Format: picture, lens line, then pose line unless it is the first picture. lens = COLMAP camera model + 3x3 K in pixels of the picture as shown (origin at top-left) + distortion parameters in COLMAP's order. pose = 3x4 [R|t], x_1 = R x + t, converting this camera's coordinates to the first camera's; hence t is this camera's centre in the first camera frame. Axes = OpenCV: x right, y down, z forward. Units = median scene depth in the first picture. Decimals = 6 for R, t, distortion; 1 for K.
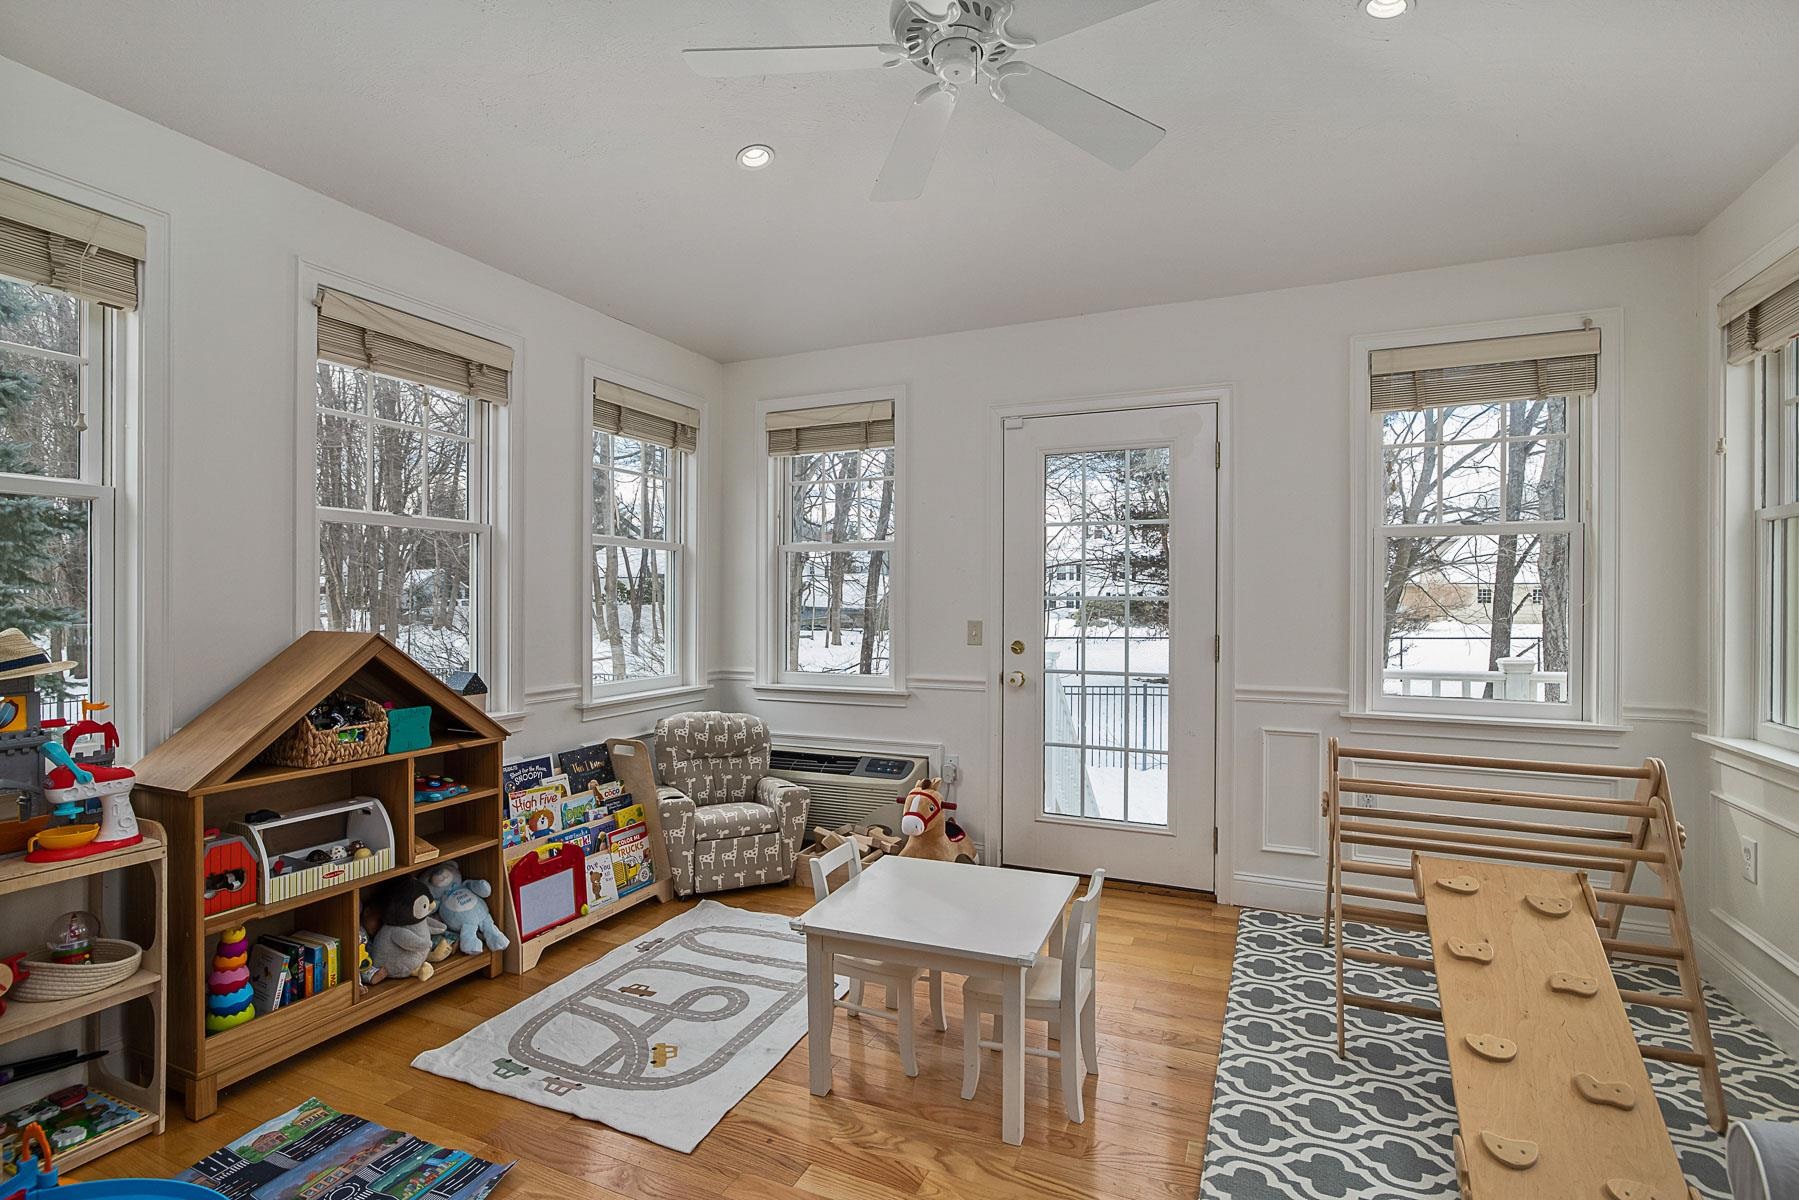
lens RADIAL K [[860.1, 0, 893.8], [0, 860.1, 598.3], [0, 0, 1]] dist [-0.013312, 0.000660]
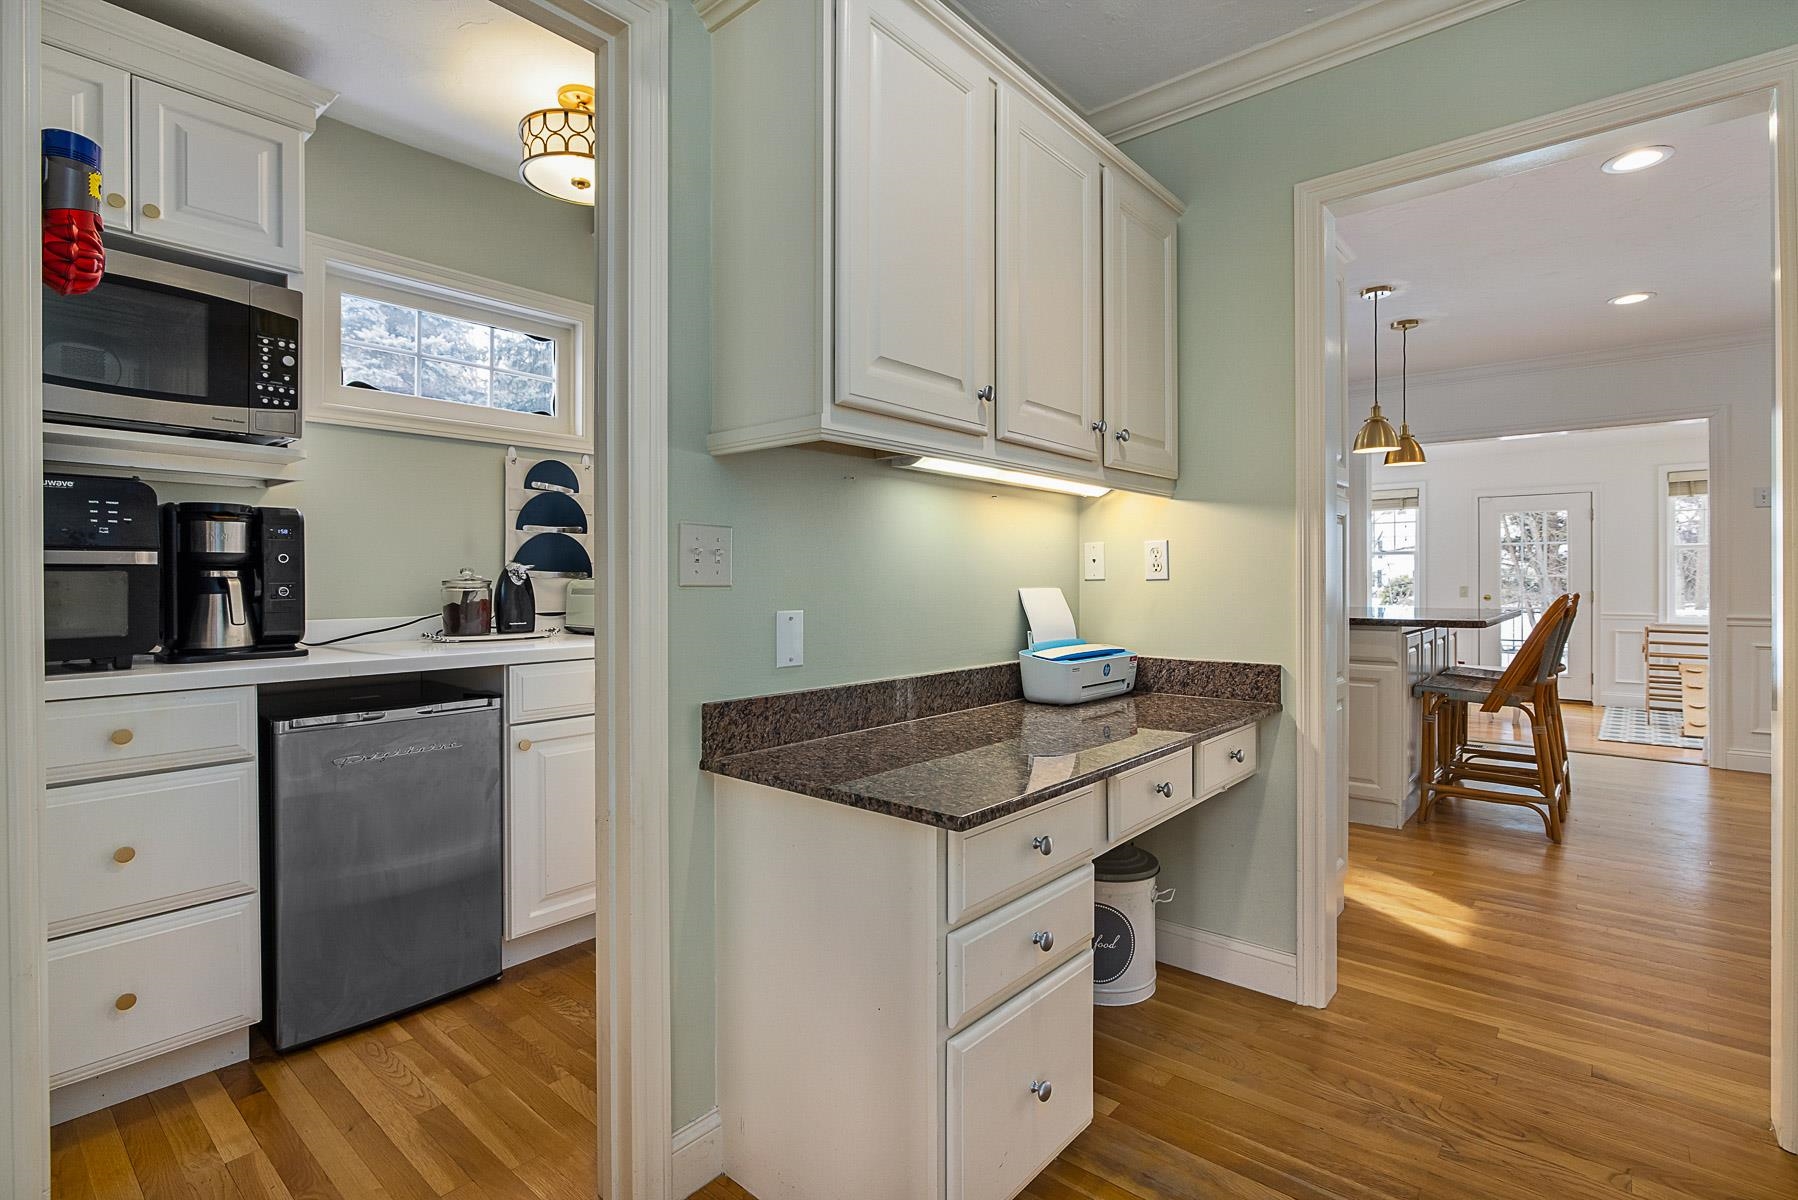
lens RADIAL K [[859.6, 0, 911.8], [0, 859.6, 580.5], [0, 0, 1]] dist [-0.013312, 0.000660]
pose [[0.960424, -0.007511, -0.278440, -0.759452], [0.007182, 0.999972, -0.002202, 0.007407], [0.278448, 0.000116, 0.960451, -1.752739]]
